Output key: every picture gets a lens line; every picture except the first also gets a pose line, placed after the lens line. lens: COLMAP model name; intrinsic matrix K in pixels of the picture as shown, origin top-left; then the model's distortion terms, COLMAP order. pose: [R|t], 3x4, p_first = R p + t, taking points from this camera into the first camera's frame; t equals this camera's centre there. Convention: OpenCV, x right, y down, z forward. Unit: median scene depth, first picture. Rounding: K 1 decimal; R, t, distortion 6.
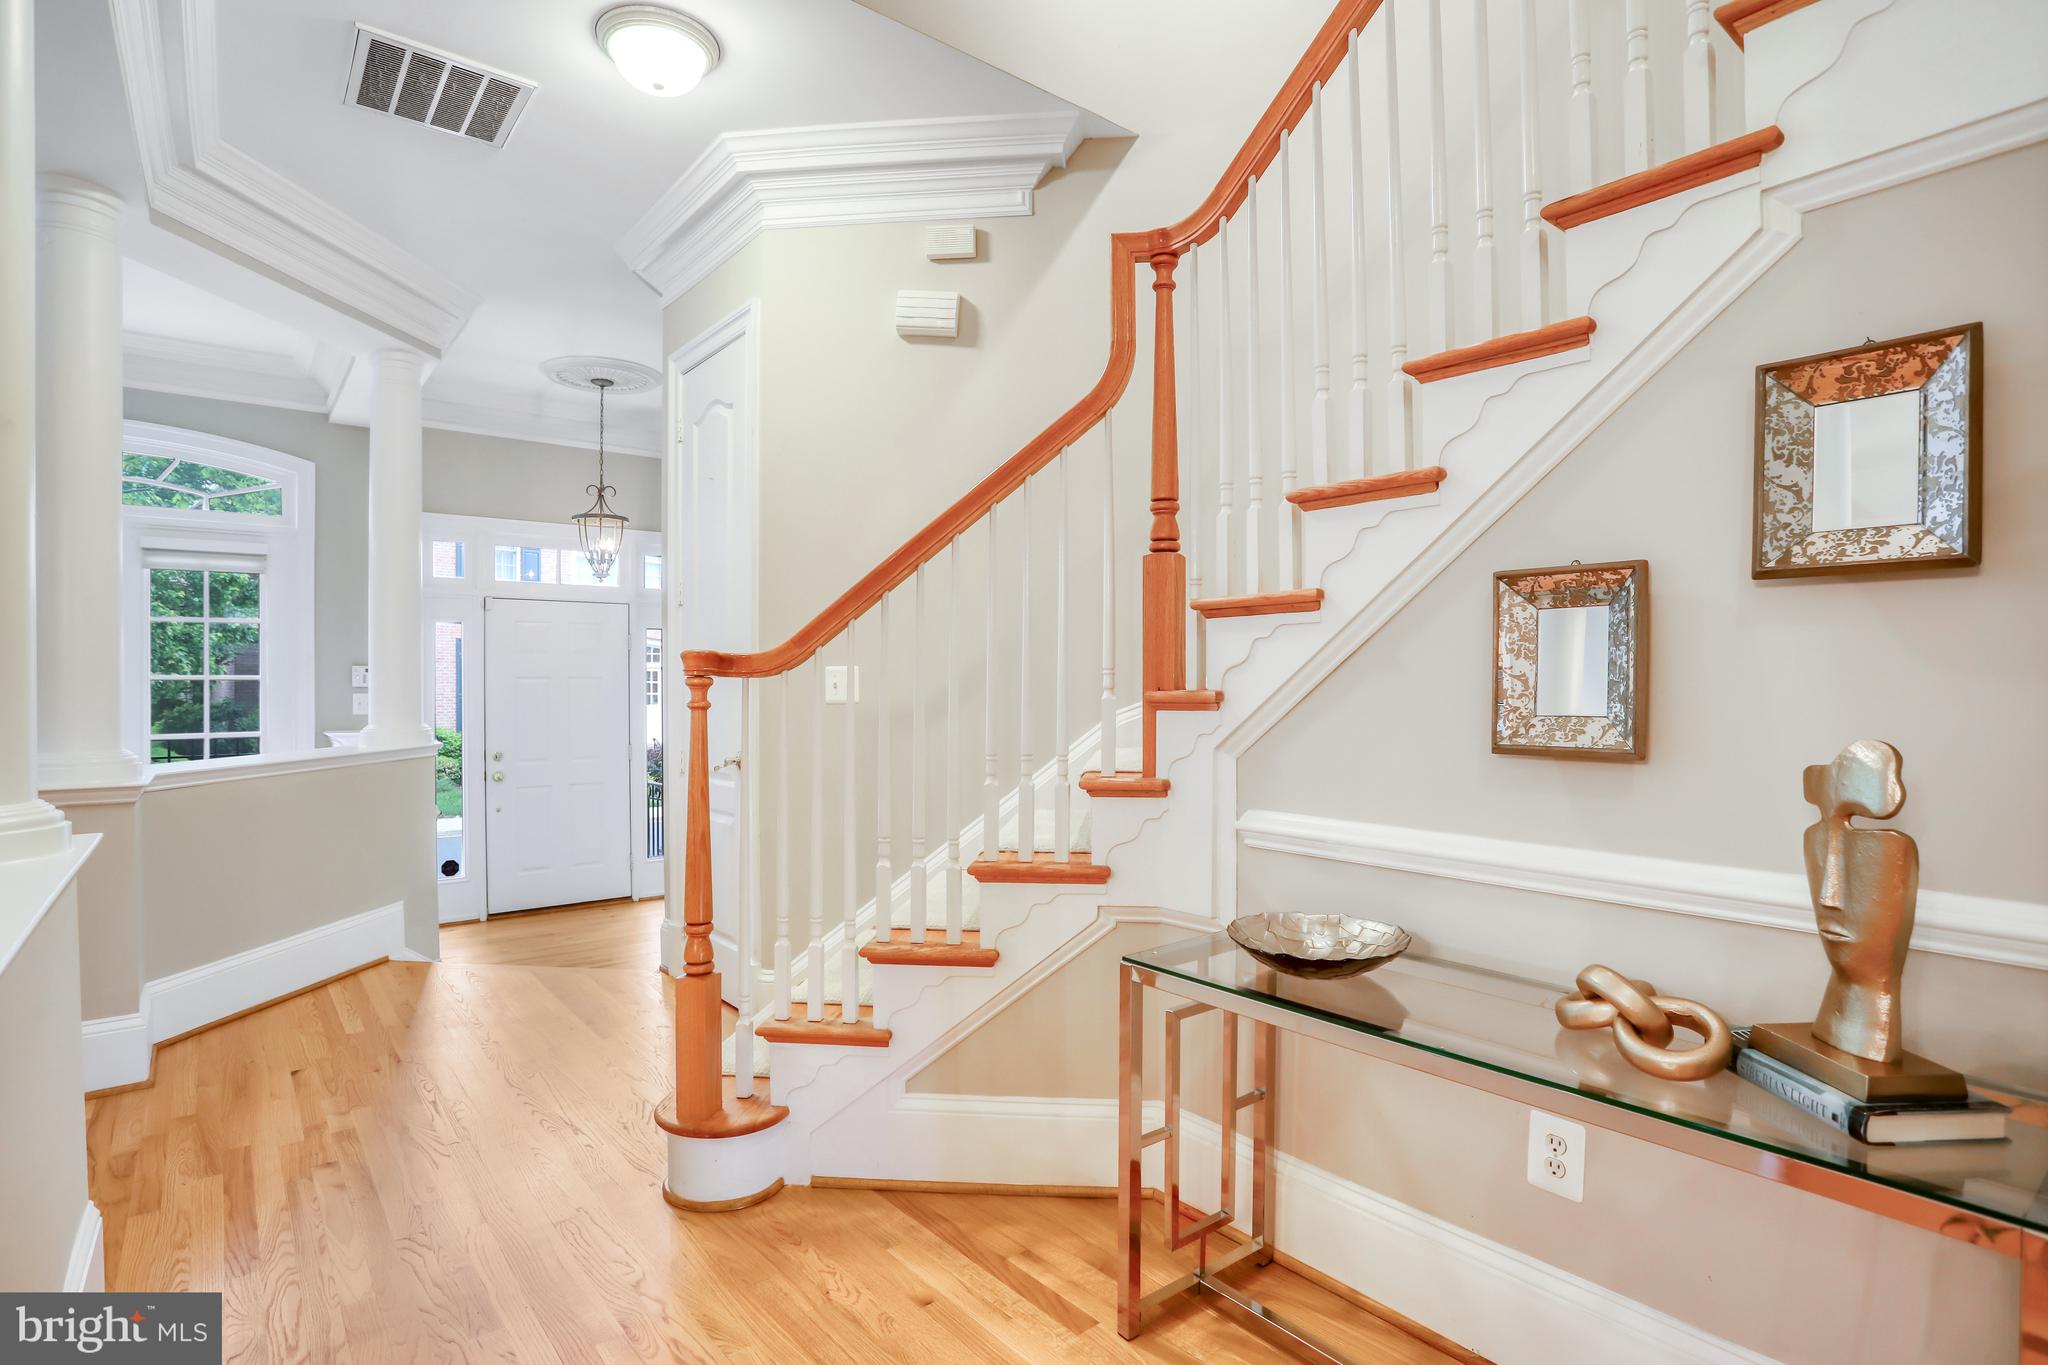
lens RADIAL K [[1021.0, 0, 1033.9], [0, 1021.0, 680.4], [0, 0, 1]] dist [-0.047989, 0.014884]
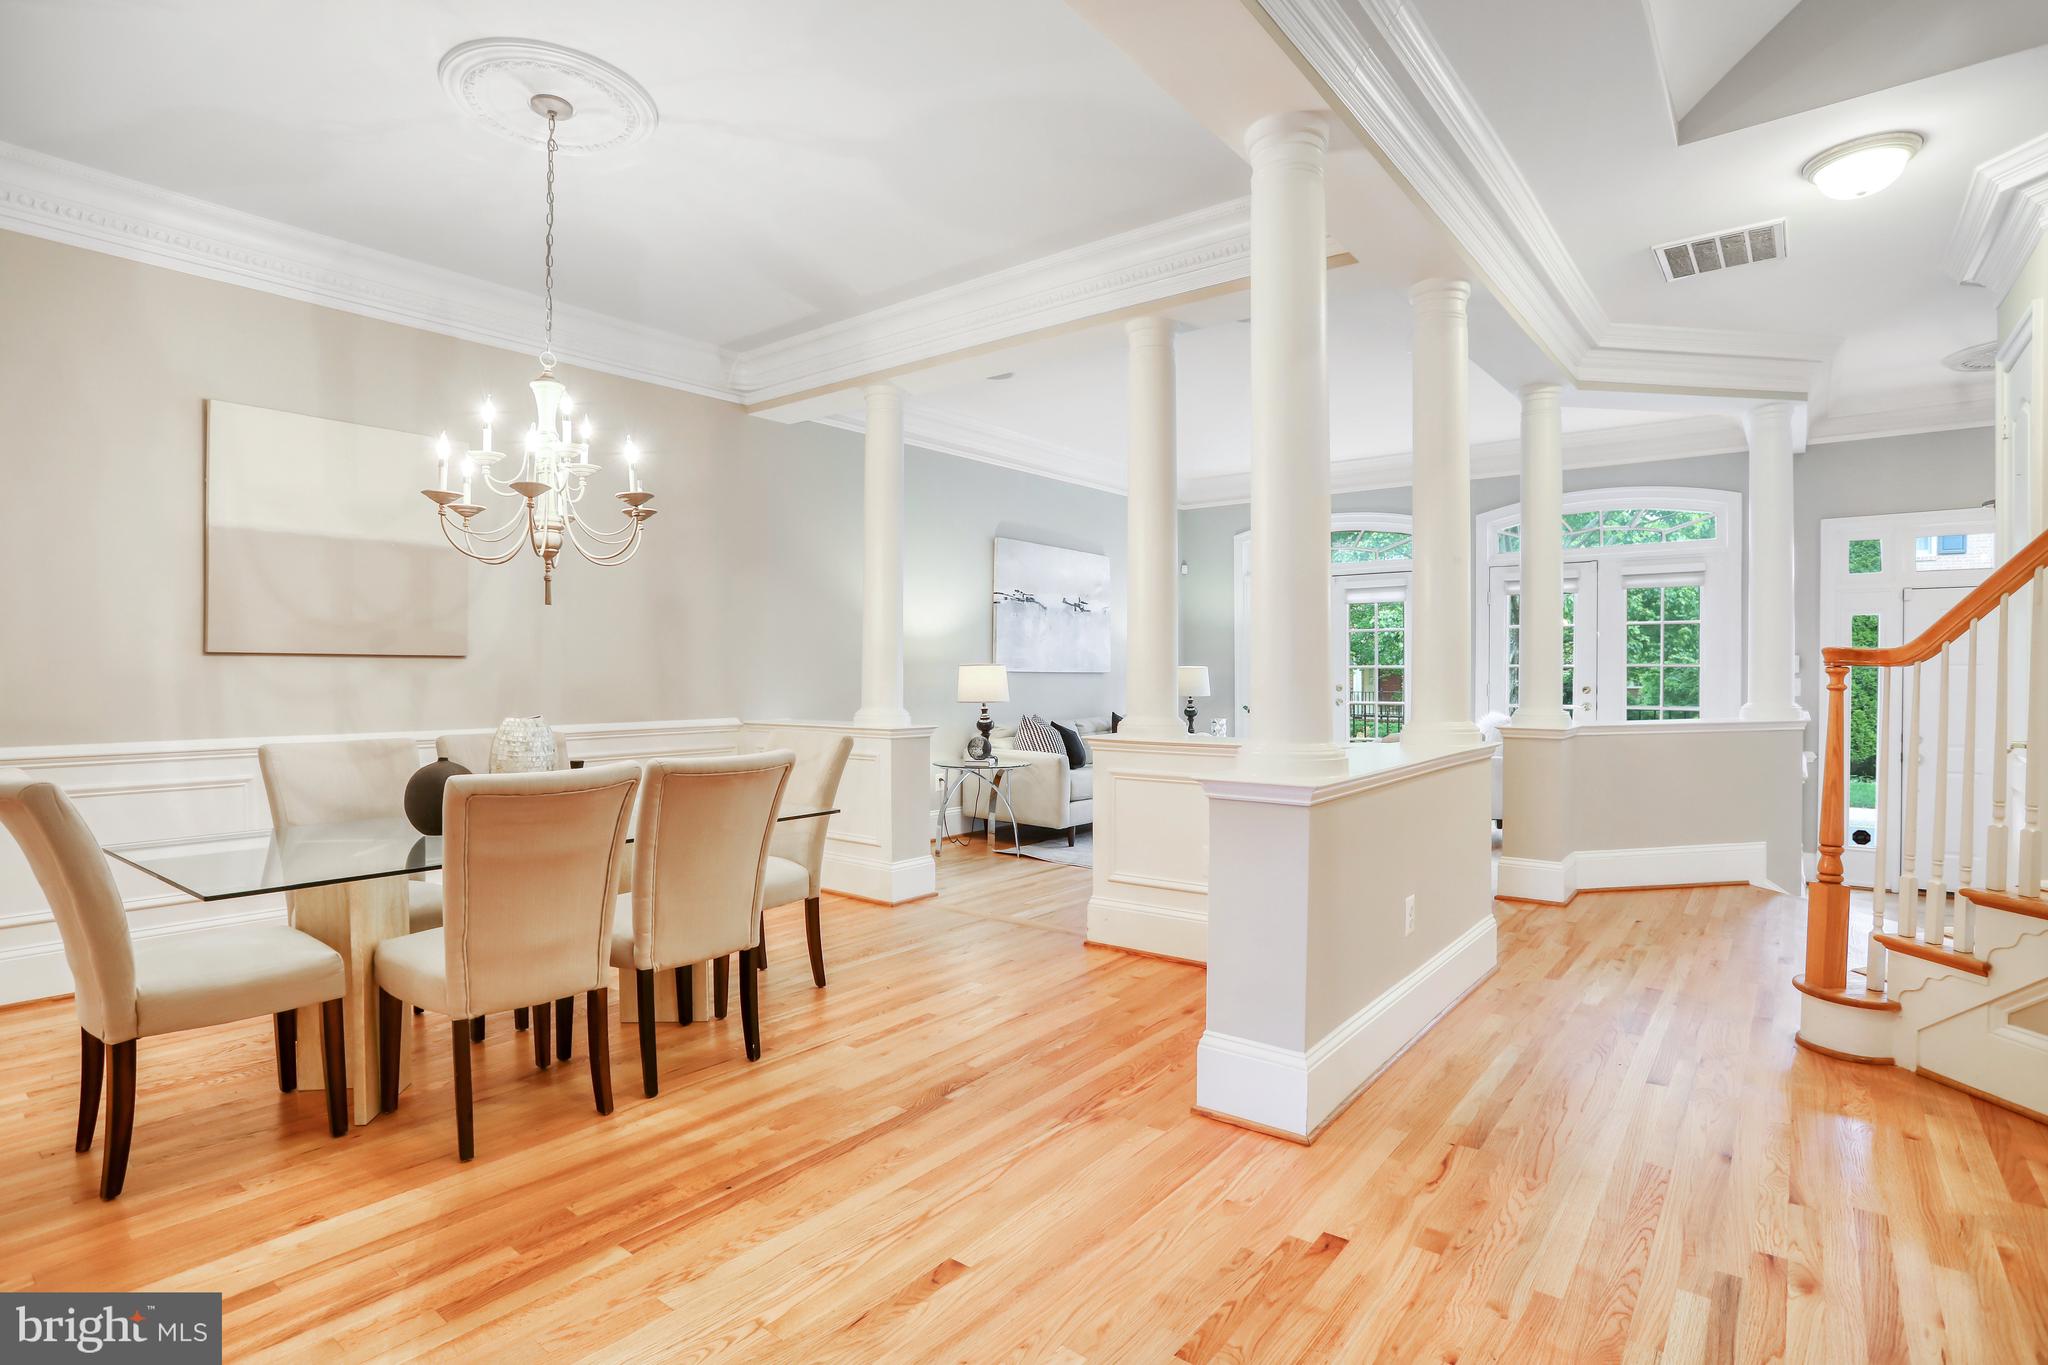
lens RADIAL K [[1021.0, 0, 1040.0], [0, 1021.0, 685.0], [0, 0, 1]] dist [-0.047989, 0.014884]
pose [[0.228122, 0.015447, -0.973510, 0.719802], [0.002690, 0.999860, 0.016495, -0.003769], [0.973629, -0.006381, 0.228049, -0.339606]]
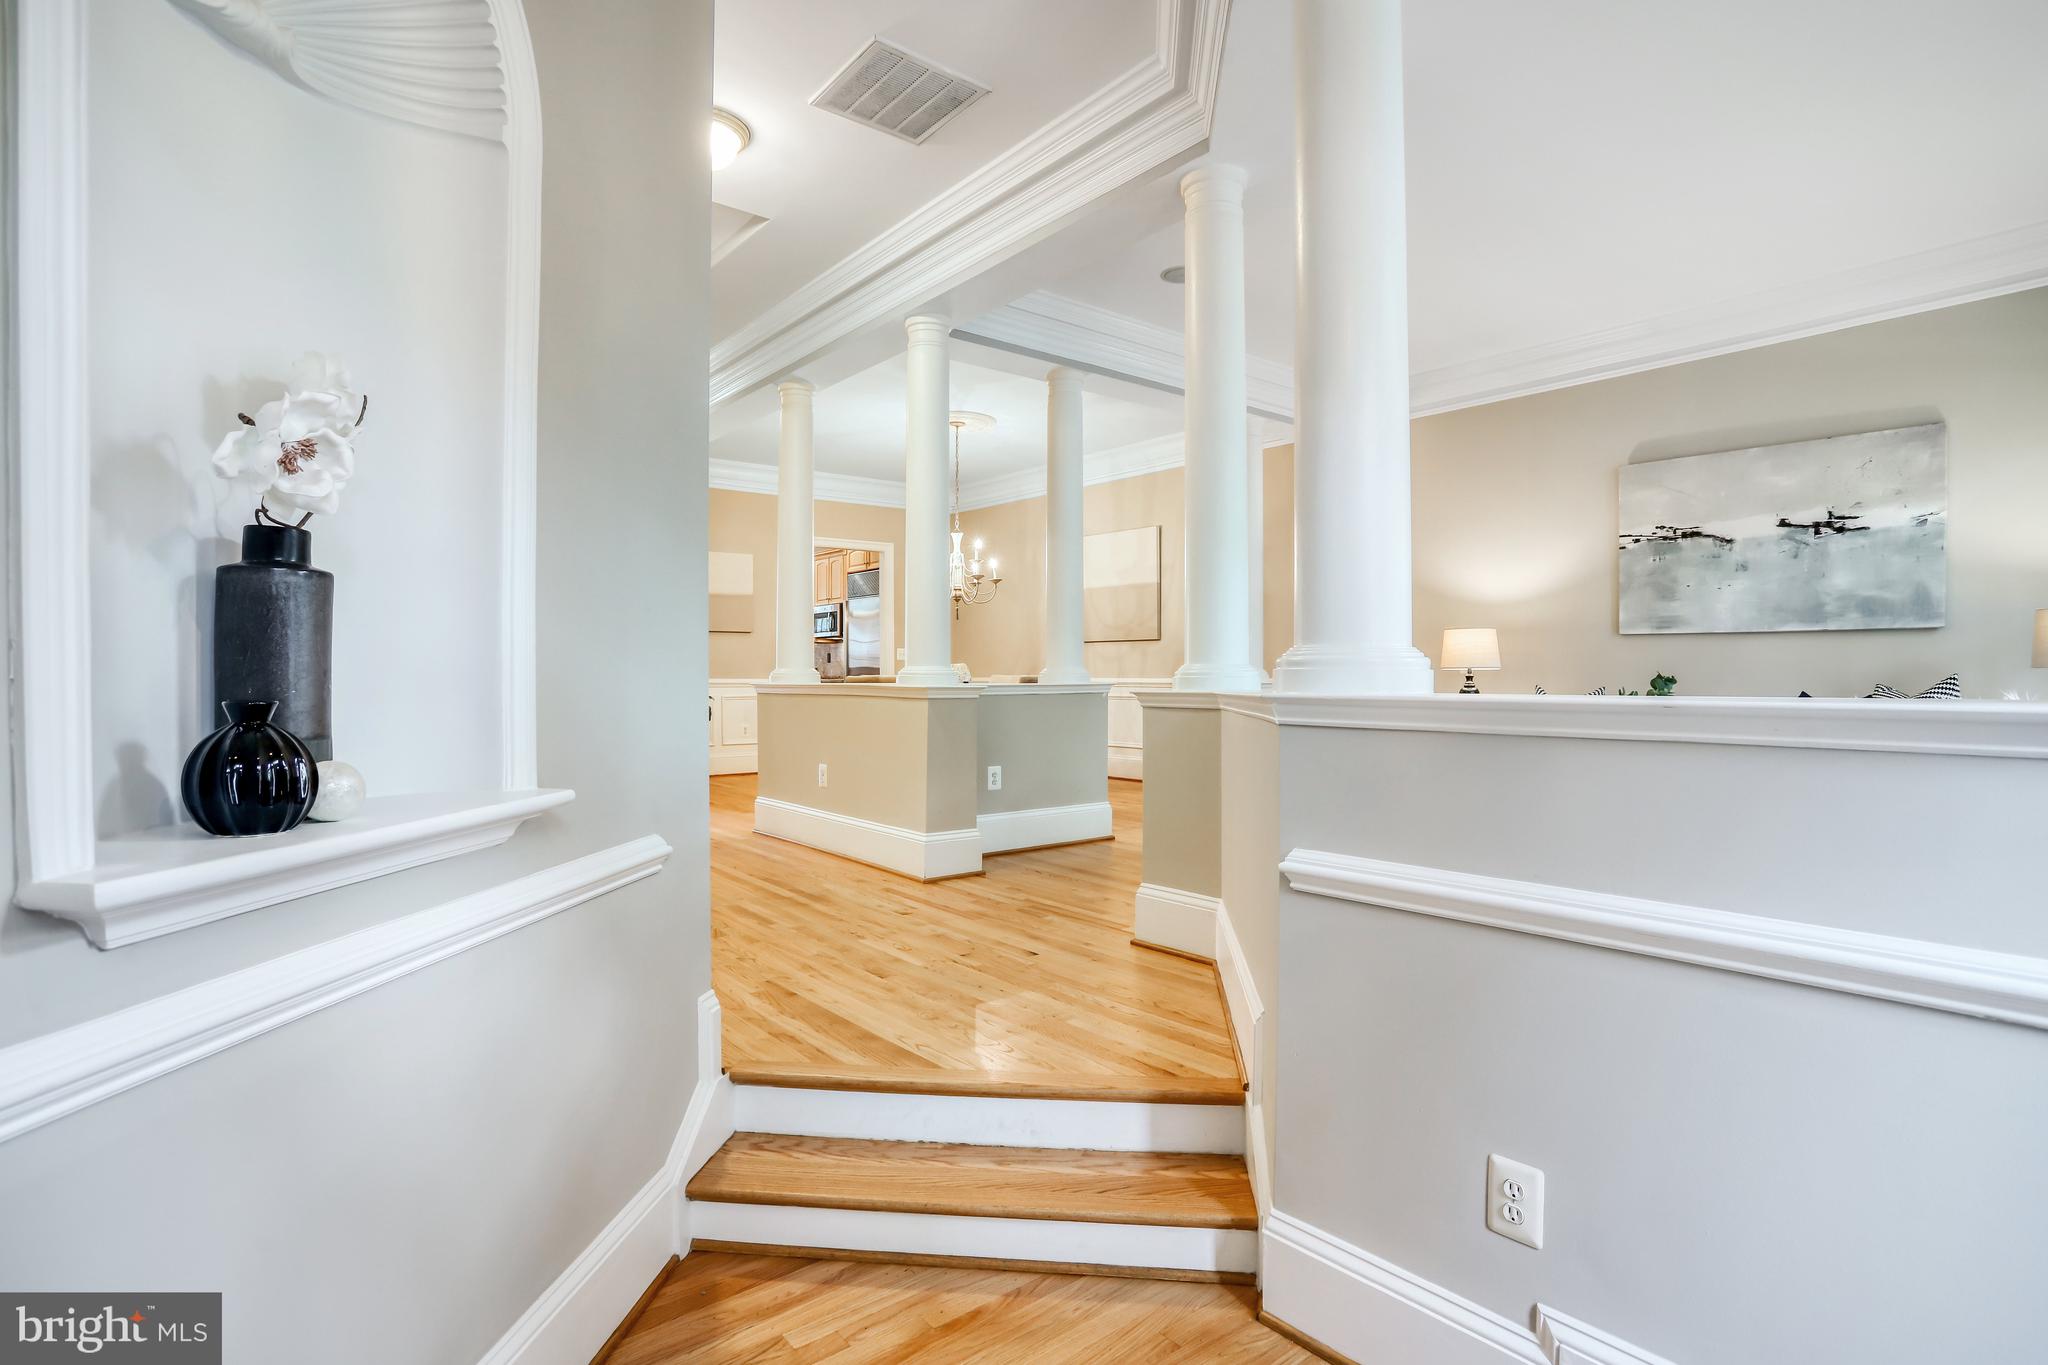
lens RADIAL K [[1021.0, 0, 1025.4], [0, 1021.0, 700.8], [0, 0, 1]] dist [-0.047989, 0.014884]
pose [[-0.999992, -0.003239, 0.002388, -1.029487], [-0.003194, 0.999822, 0.018572, 0.131951], [-0.002448, 0.018564, -0.999825, 2.876951]]
